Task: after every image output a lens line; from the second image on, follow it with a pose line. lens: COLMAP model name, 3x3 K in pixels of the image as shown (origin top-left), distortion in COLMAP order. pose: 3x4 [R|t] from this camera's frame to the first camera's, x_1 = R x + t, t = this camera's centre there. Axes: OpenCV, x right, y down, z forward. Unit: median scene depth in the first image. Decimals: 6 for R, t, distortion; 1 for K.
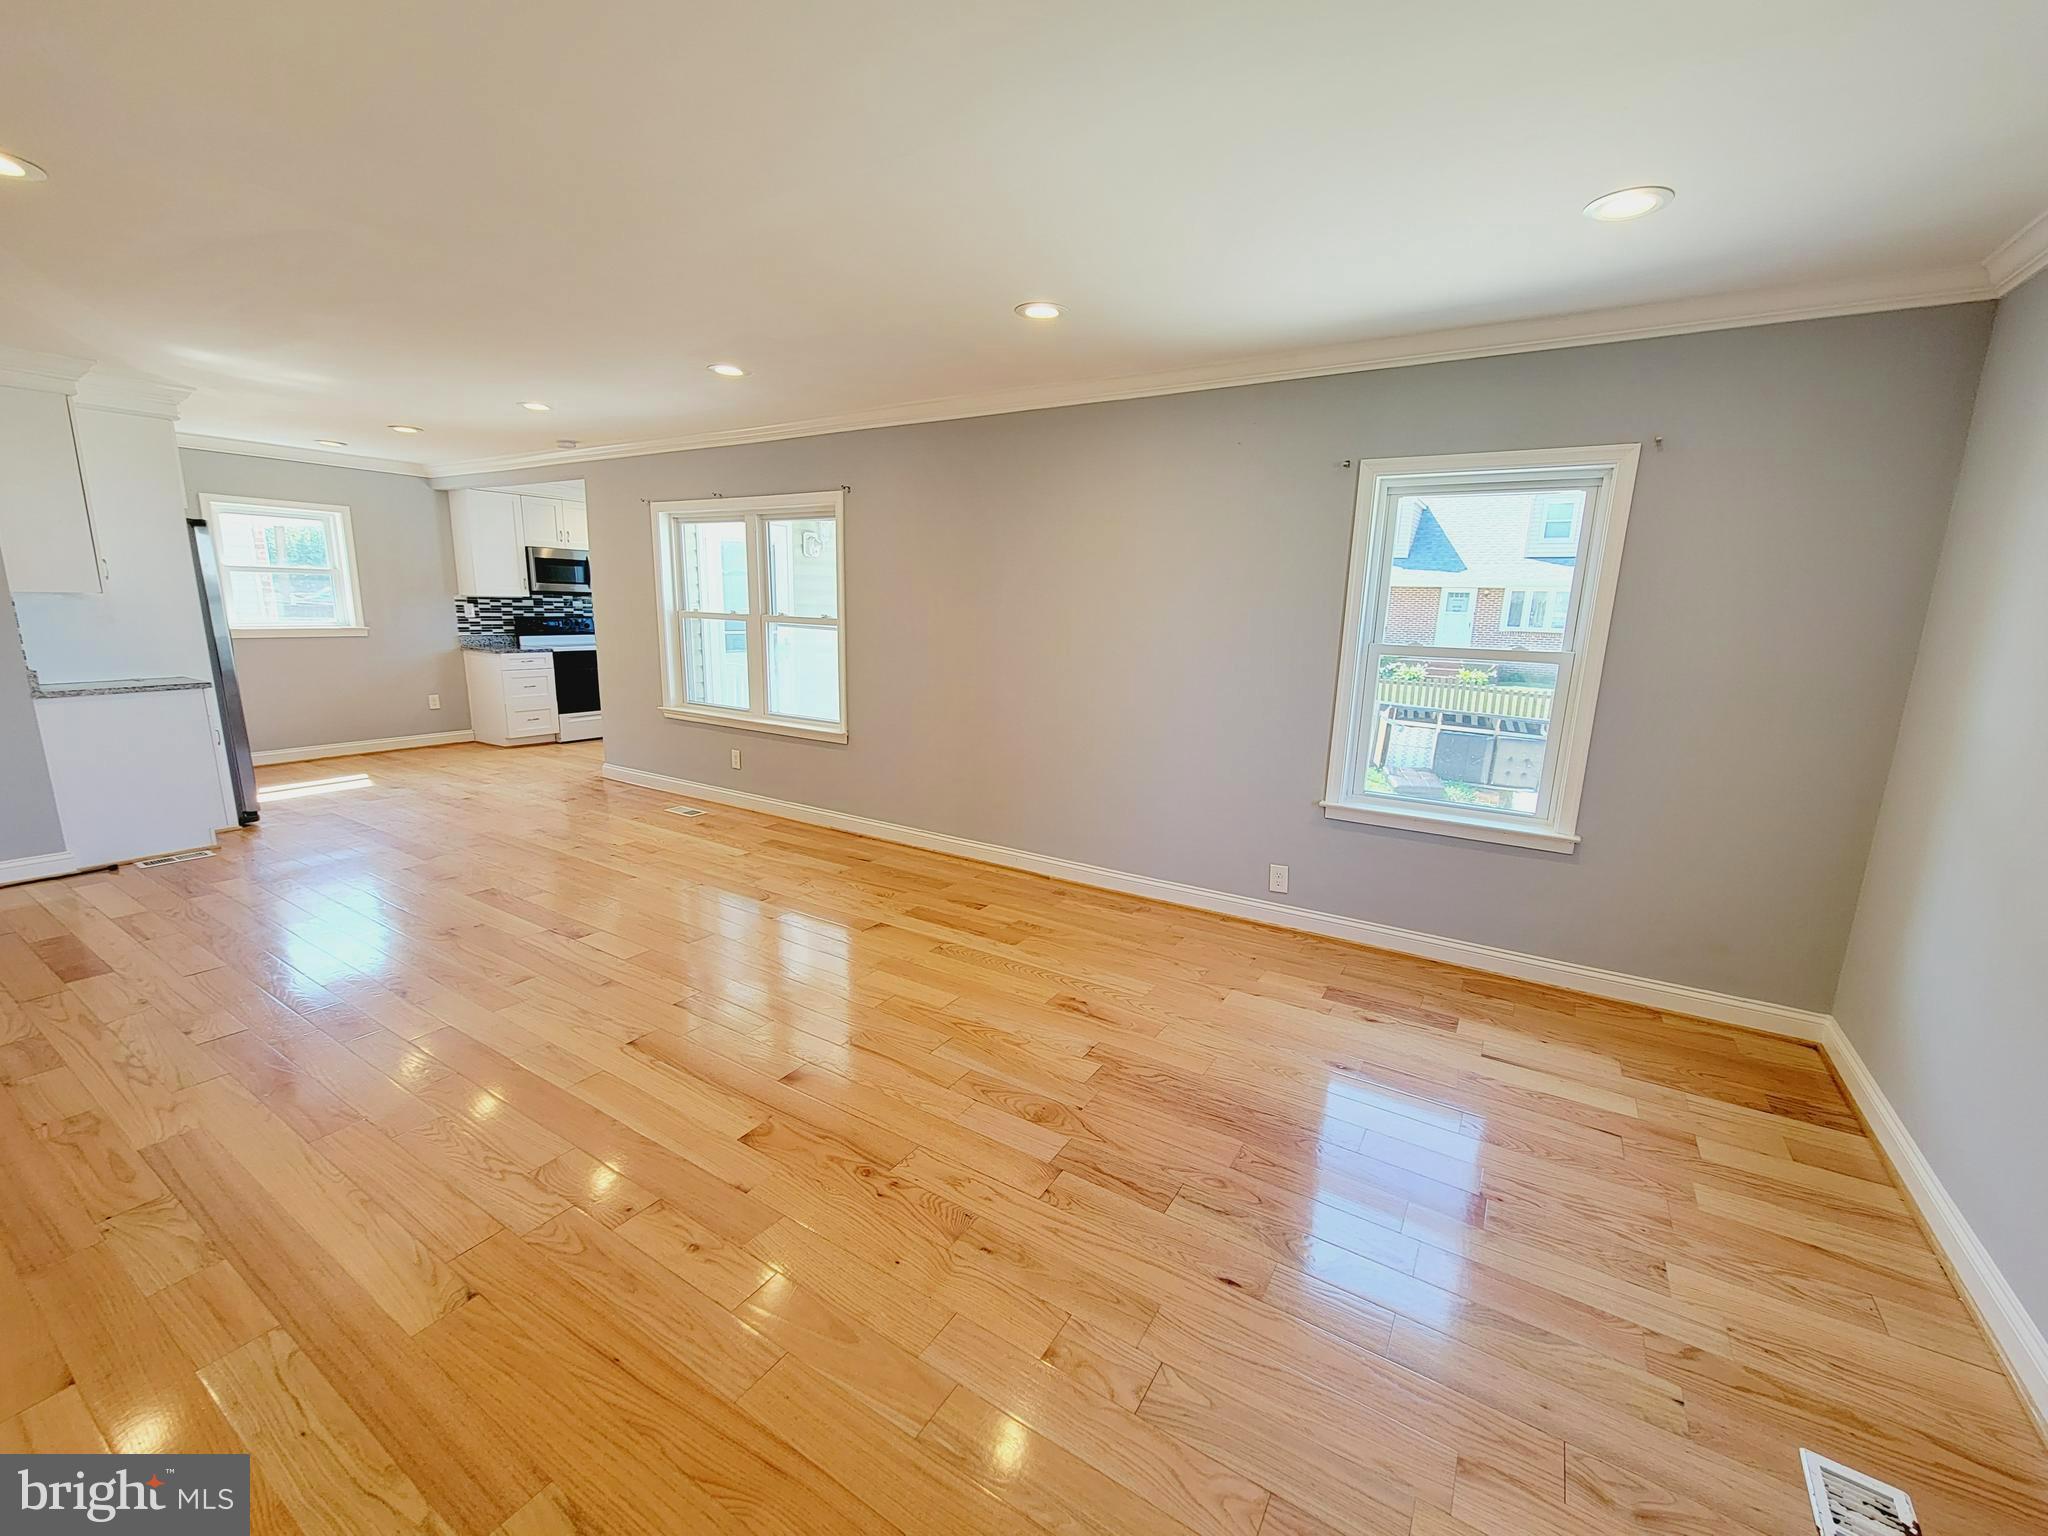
lens RADIAL K [[836.5, 0, 1025.7], [0, 836.5, 774.6], [0, 0, 1]] dist [-0.004221, 0.000440]
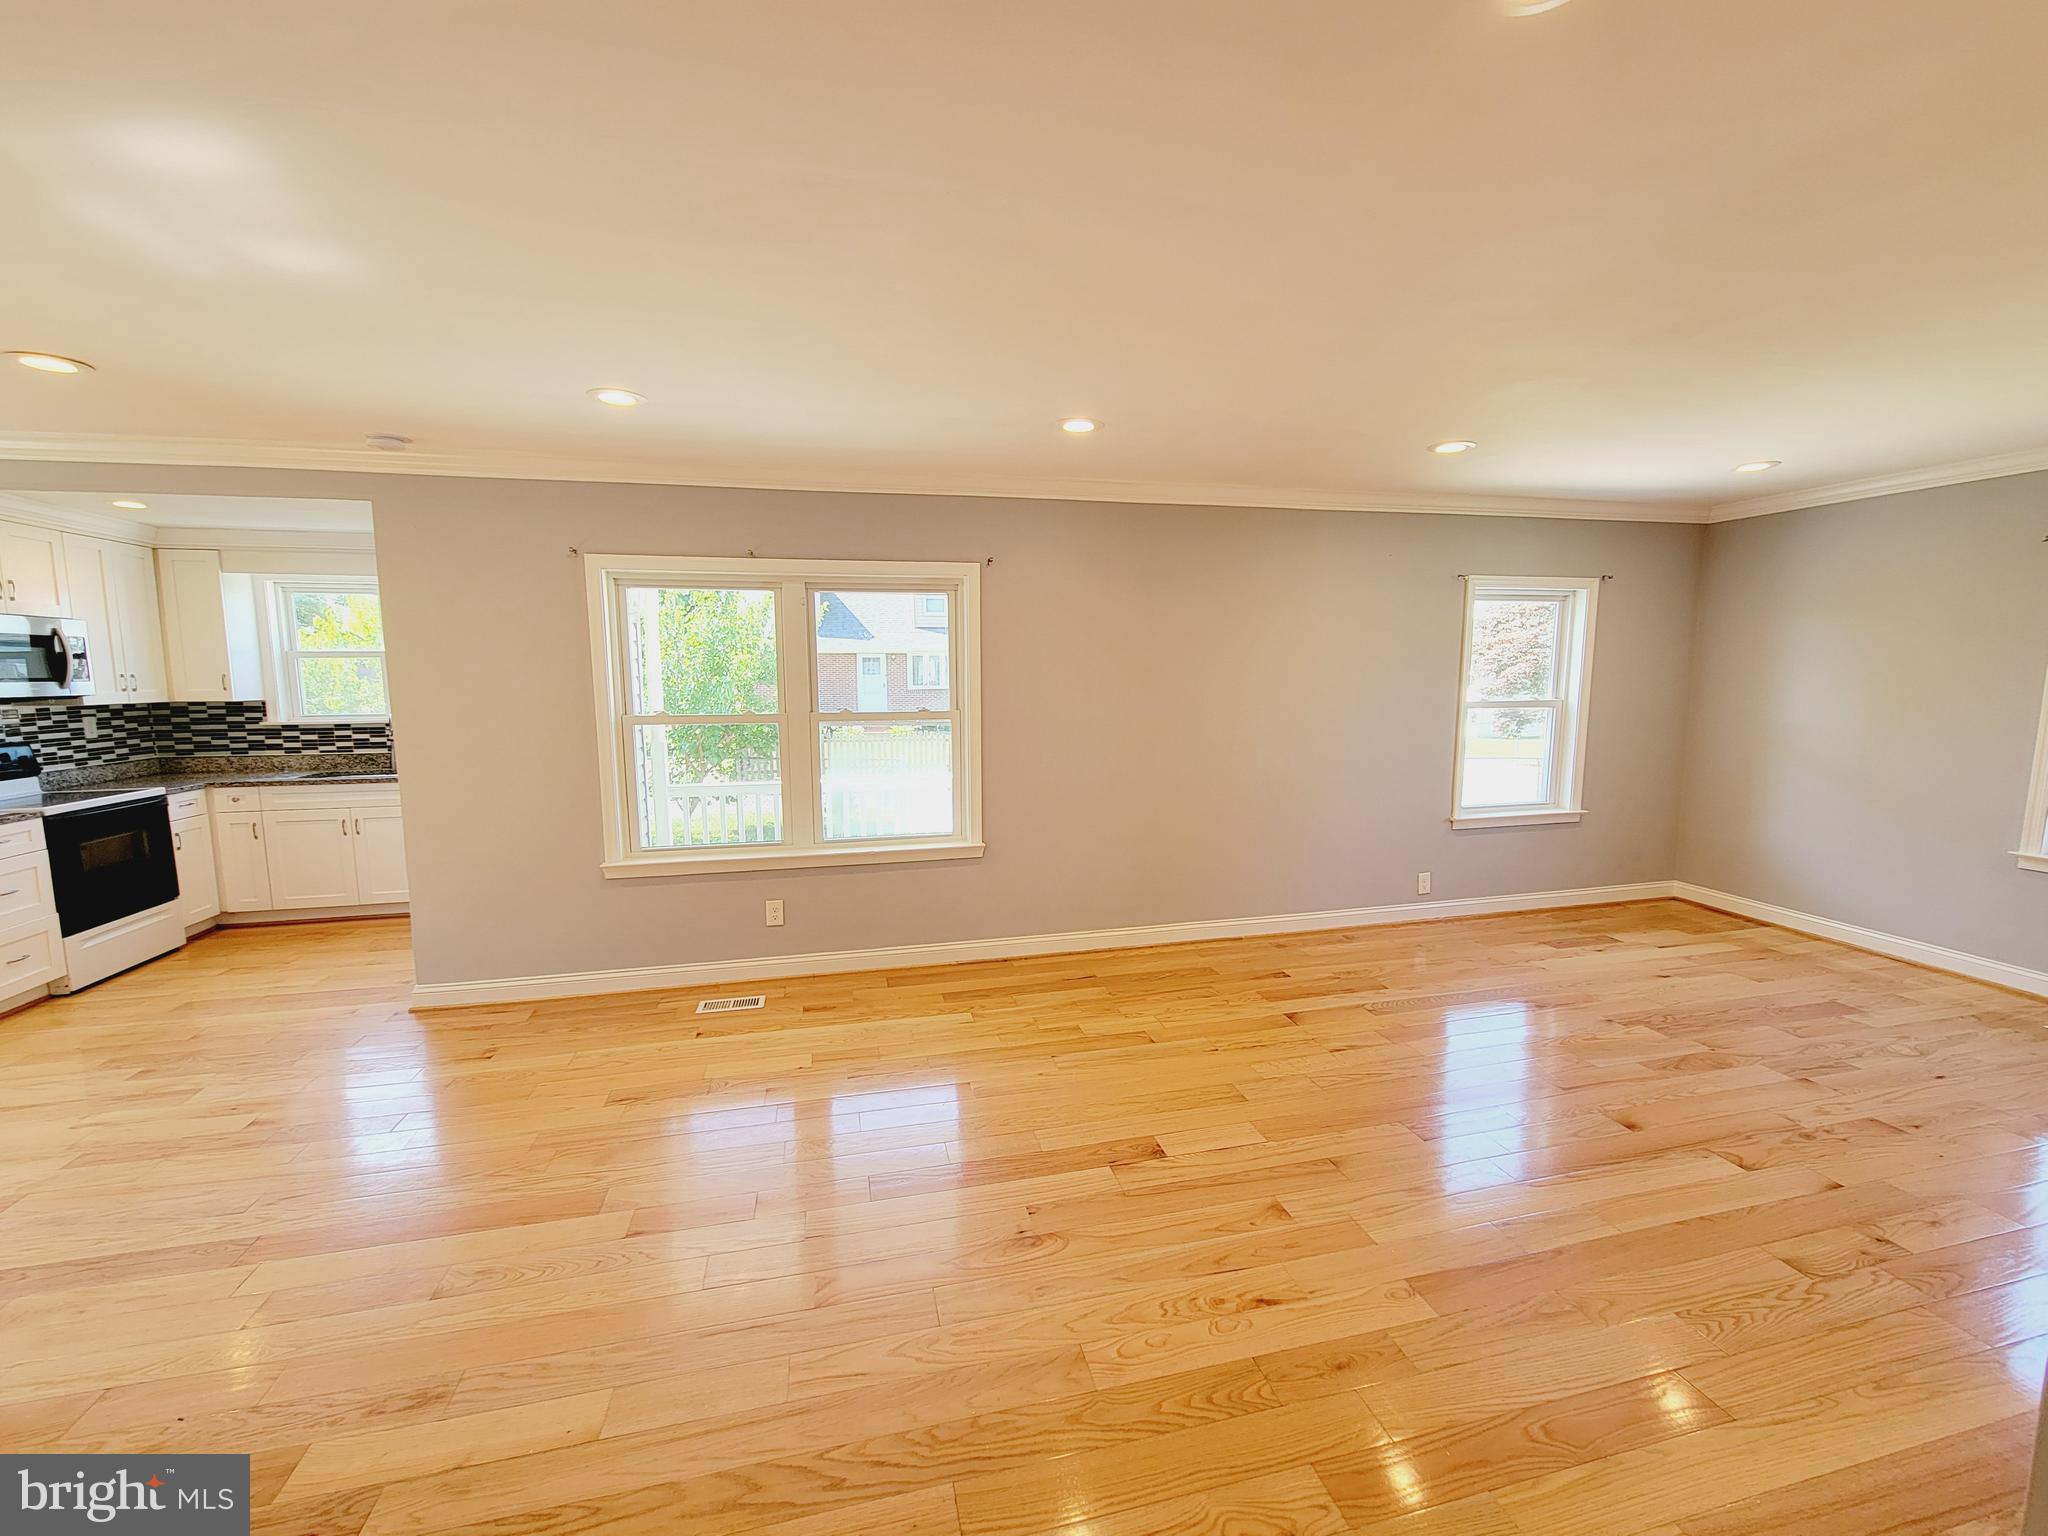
lens RADIAL K [[836.5, 0, 1022.2], [0, 836.5, 776.9], [0, 0, 1]] dist [-0.004221, 0.000440]
pose [[0.700442, -0.119906, 0.703565, -0.949648], [0.170673, 0.985326, -0.001990, -0.132134], [-0.693002, 0.121473, 0.710628, 0.446406]]
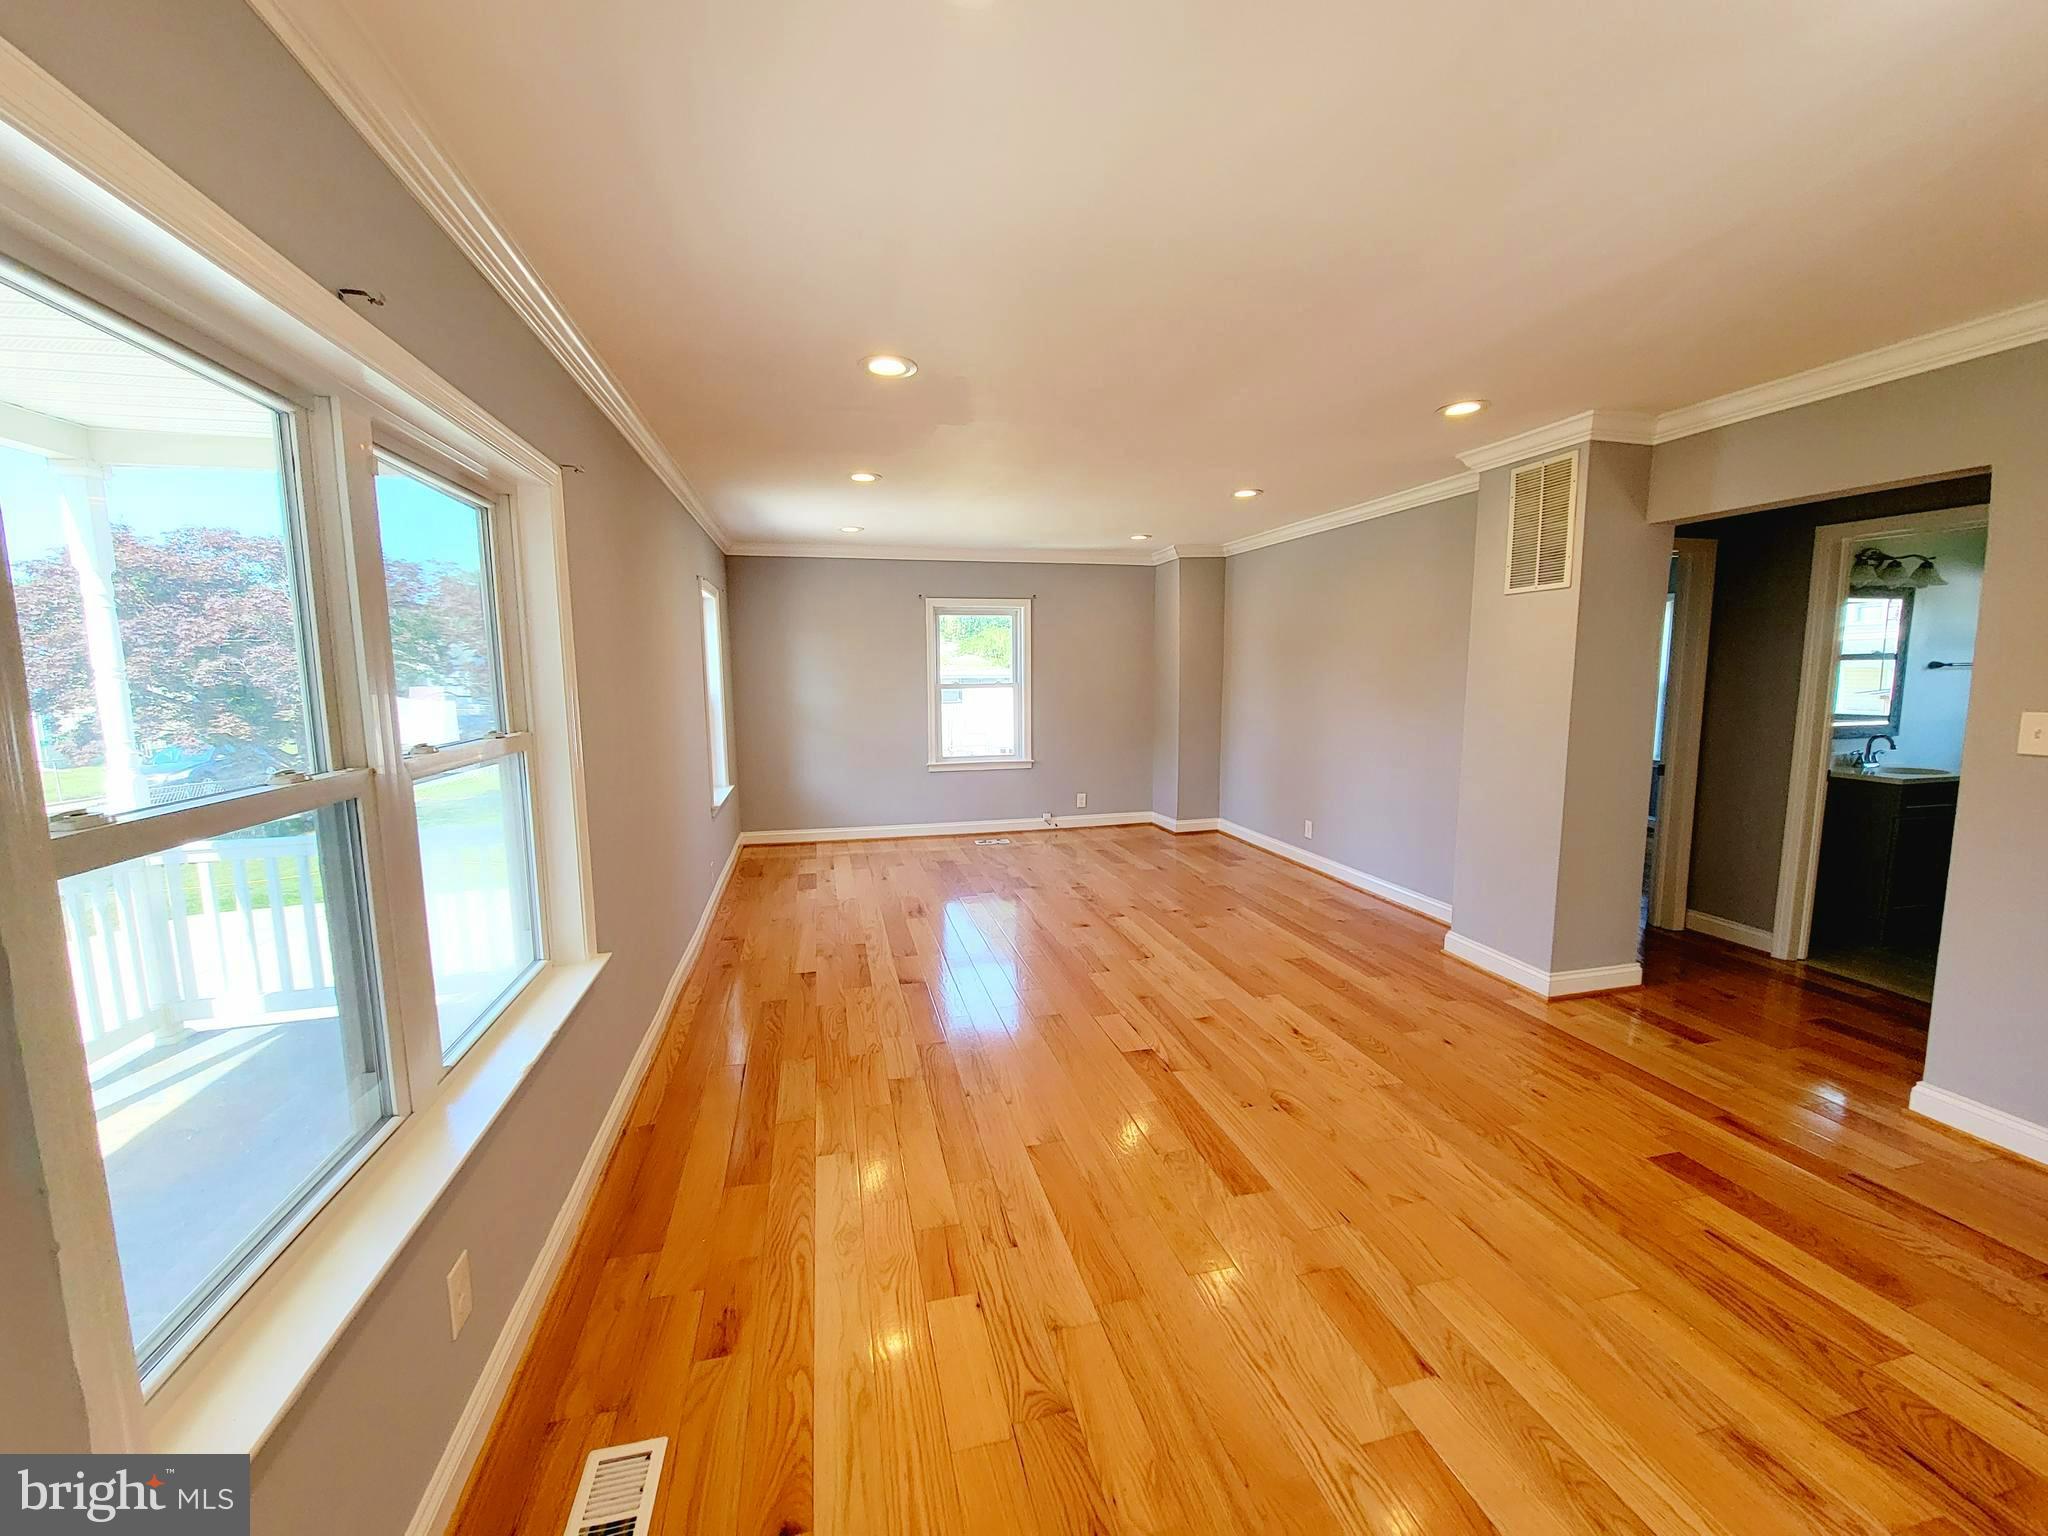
lens RADIAL K [[836.5, 0, 1031.5], [0, 836.5, 776.4], [0, 0, 1]] dist [-0.004221, 0.000440]
pose [[-0.723171, -0.108337, 0.682119, -0.890025], [0.131214, 0.948084, 0.289689, -0.318582], [-0.678090, 0.298998, -0.671412, 1.385208]]
